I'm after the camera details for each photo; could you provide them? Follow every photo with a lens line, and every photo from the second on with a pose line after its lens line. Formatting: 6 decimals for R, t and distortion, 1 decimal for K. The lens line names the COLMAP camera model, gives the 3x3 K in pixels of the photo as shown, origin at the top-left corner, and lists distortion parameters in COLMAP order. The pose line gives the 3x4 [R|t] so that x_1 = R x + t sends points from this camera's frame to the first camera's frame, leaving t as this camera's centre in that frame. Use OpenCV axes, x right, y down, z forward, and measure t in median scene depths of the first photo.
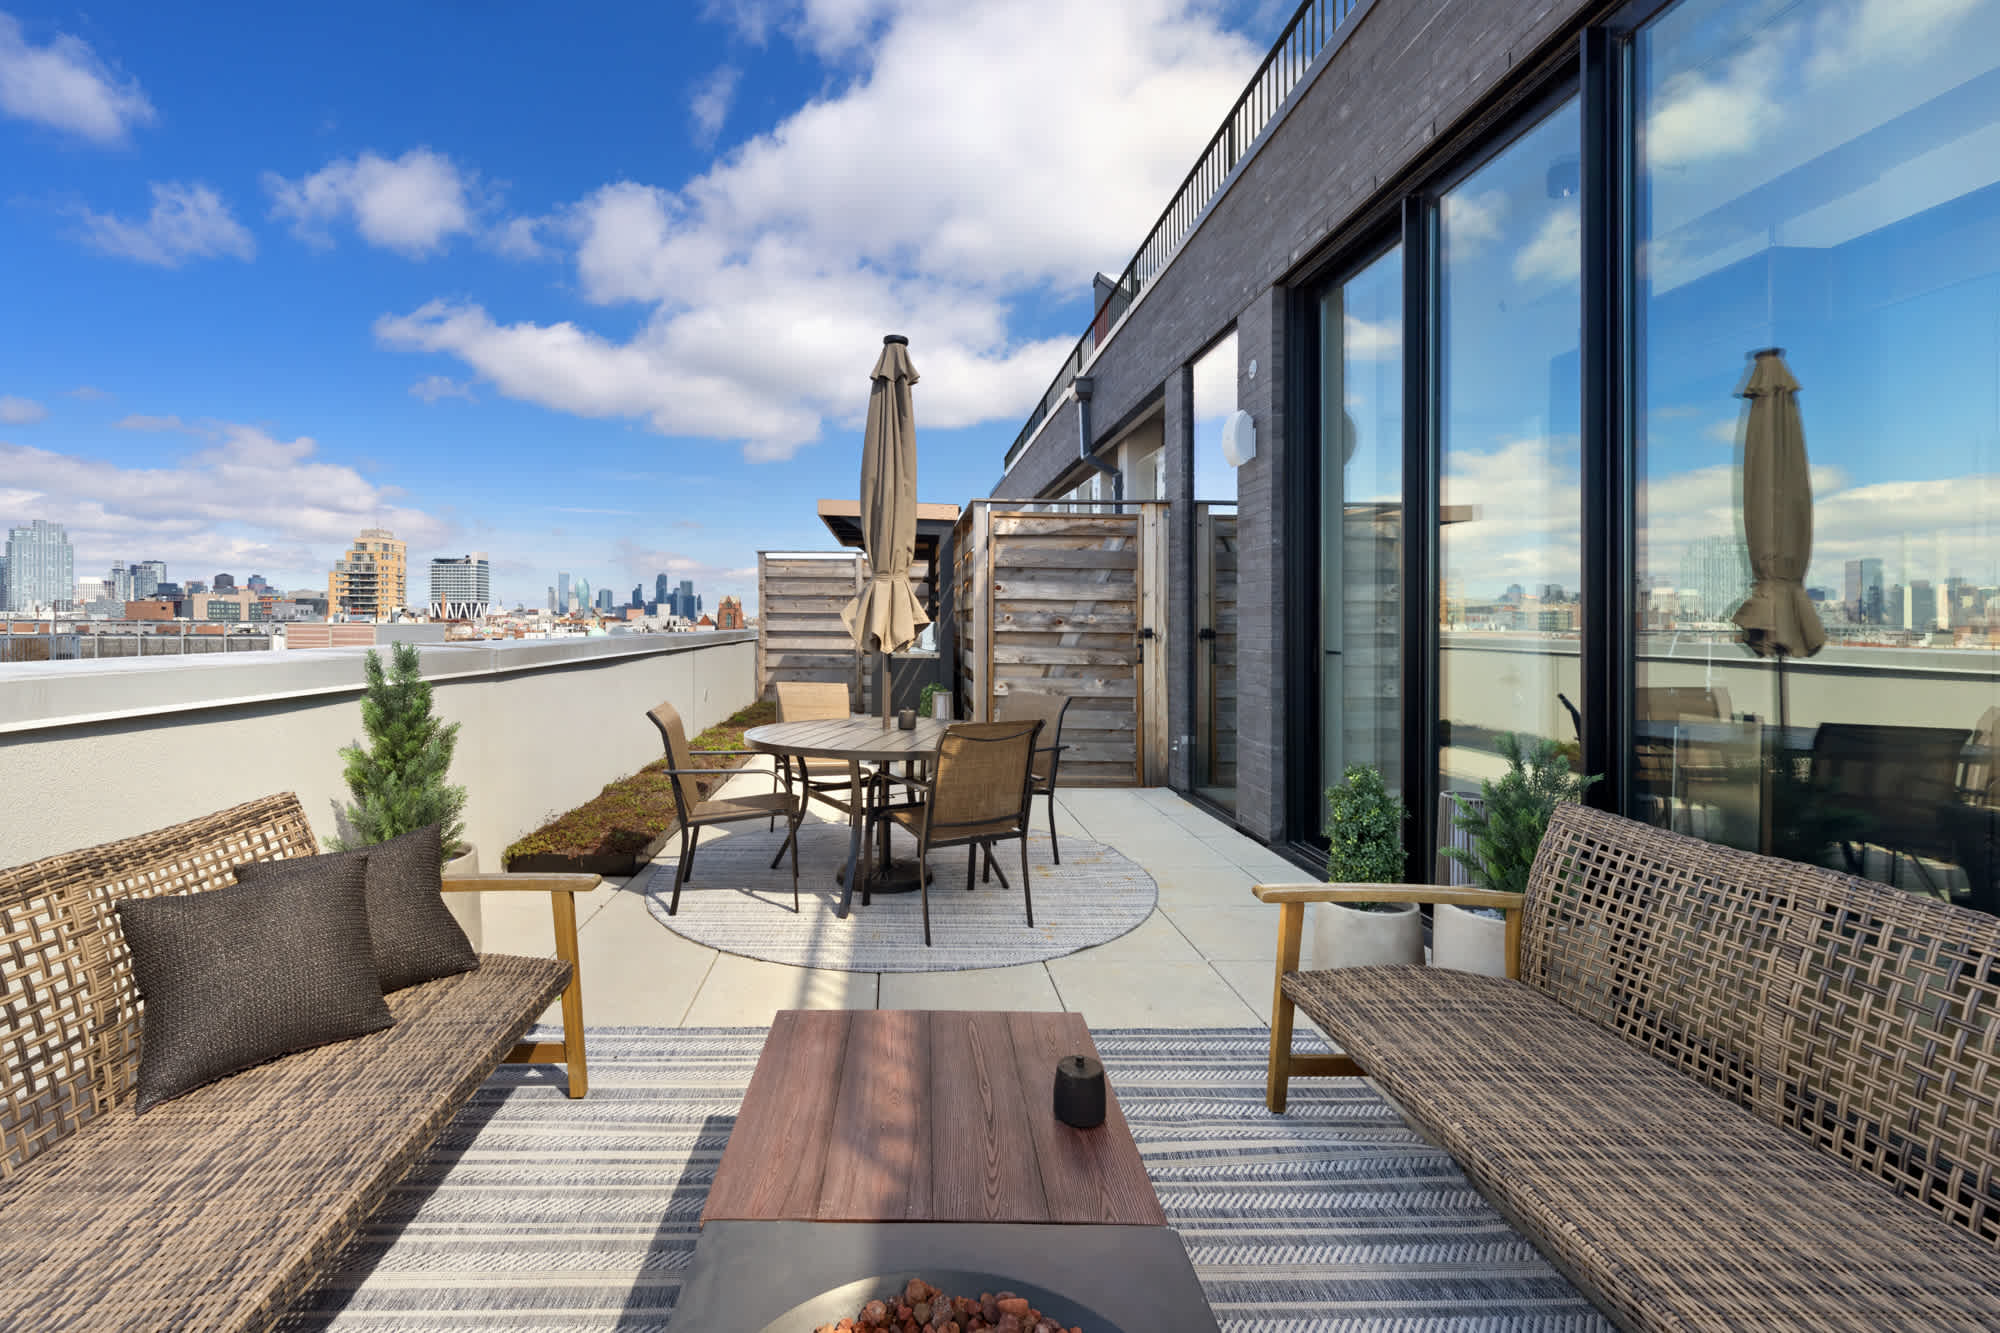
lens RADIAL K [[822.6, 0, 1002.0], [0, 822.6, 649.1], [0, 0, 1]] dist [0.000395, -0.000264]
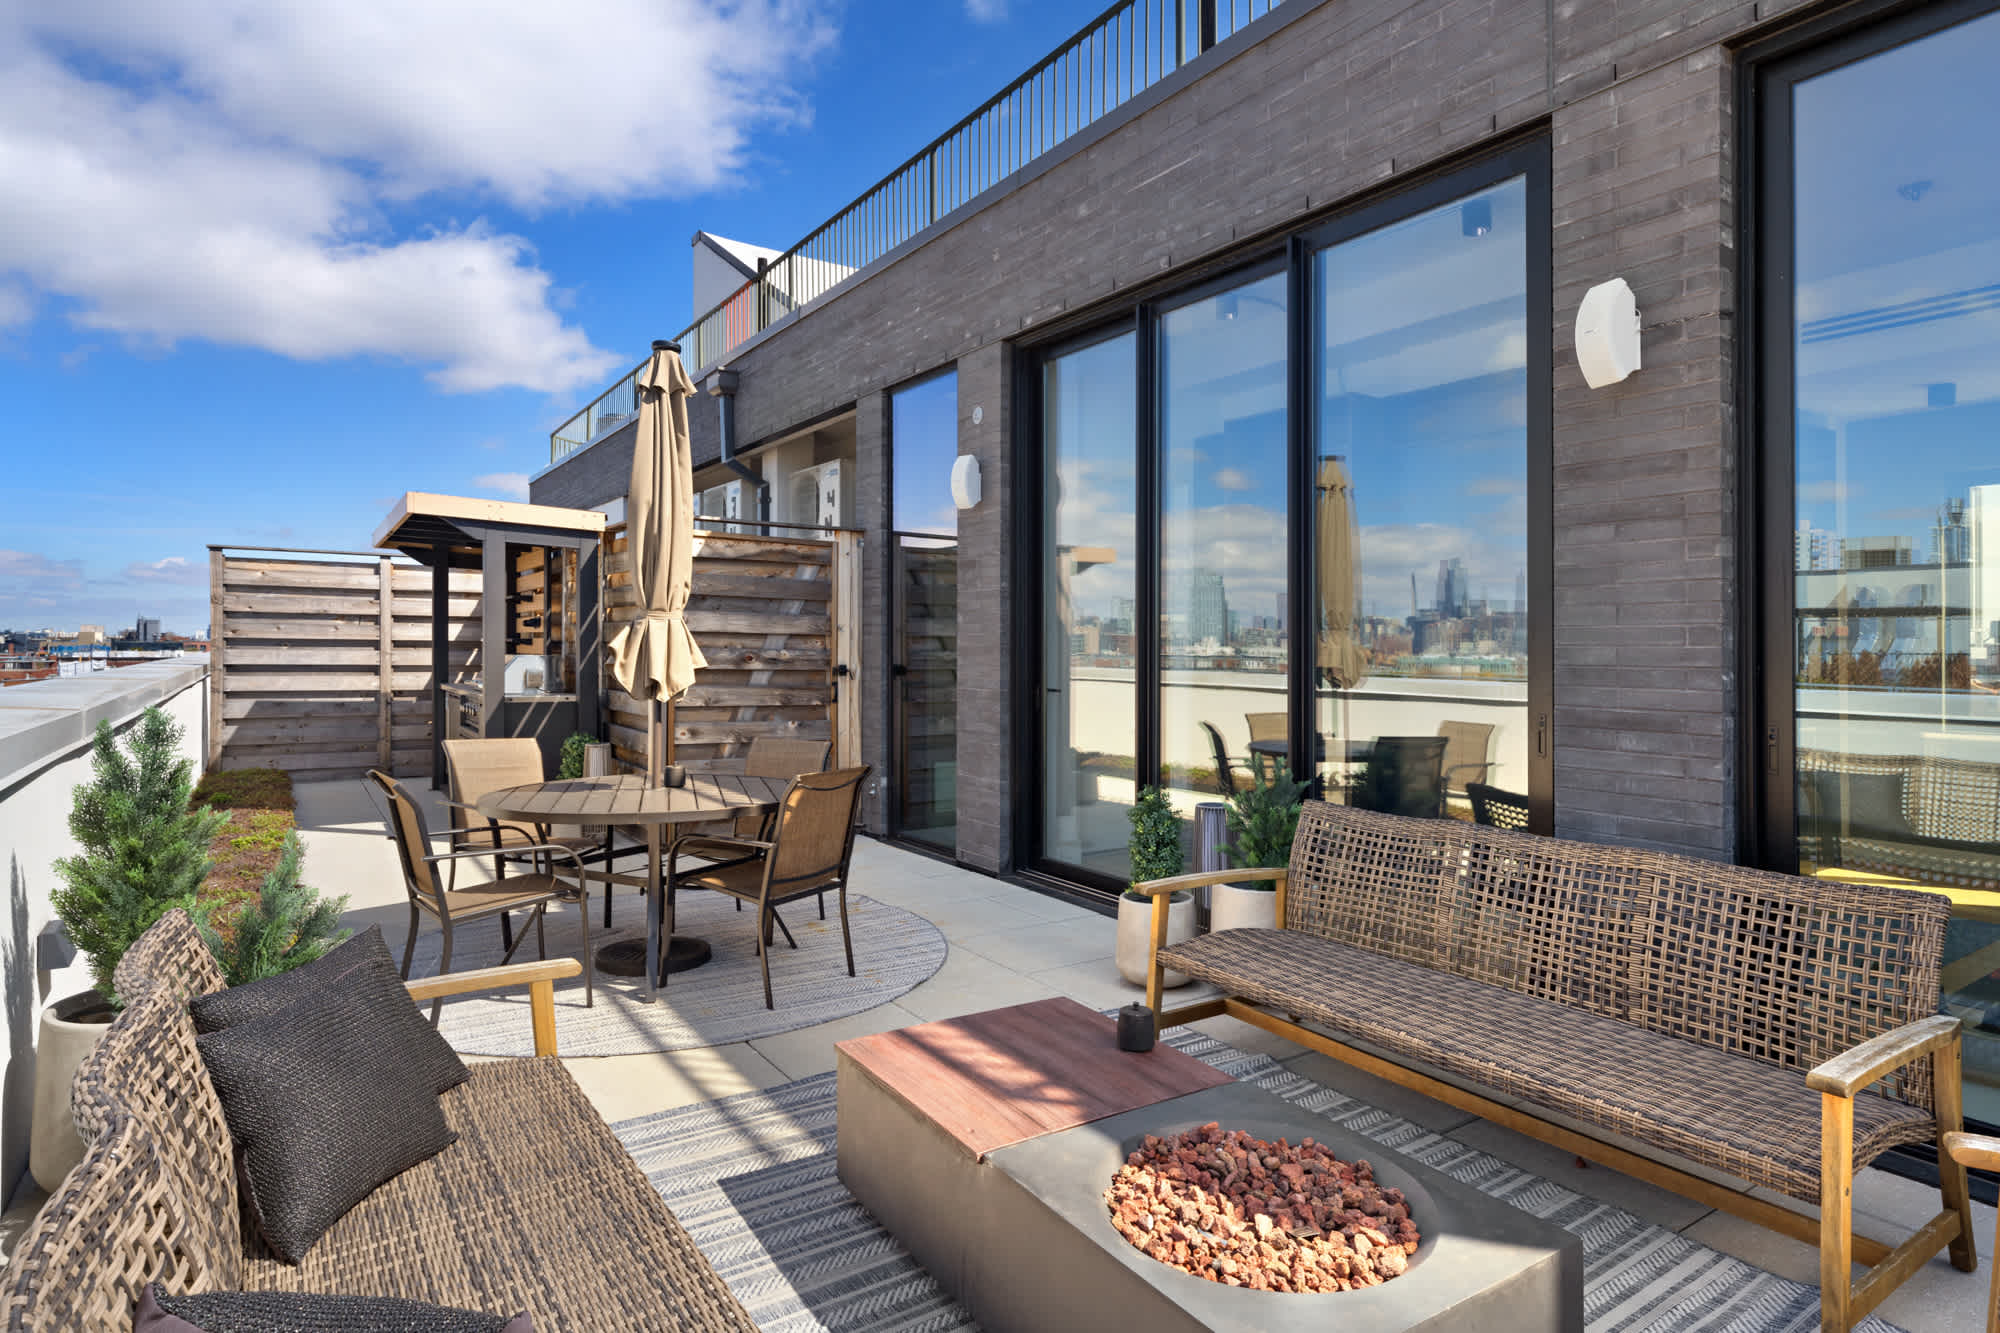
lens RADIAL K [[1069.1, 0, 1010.0], [0, 1069.1, 668.9], [0, 0, 1]] dist [0.000327, 0.000404]
pose [[0.839372, -0.007752, 0.543502, -0.373525], [0.008971, 0.999960, 0.000408, -0.022726], [-0.543483, 0.004533, 0.839408, -0.135756]]
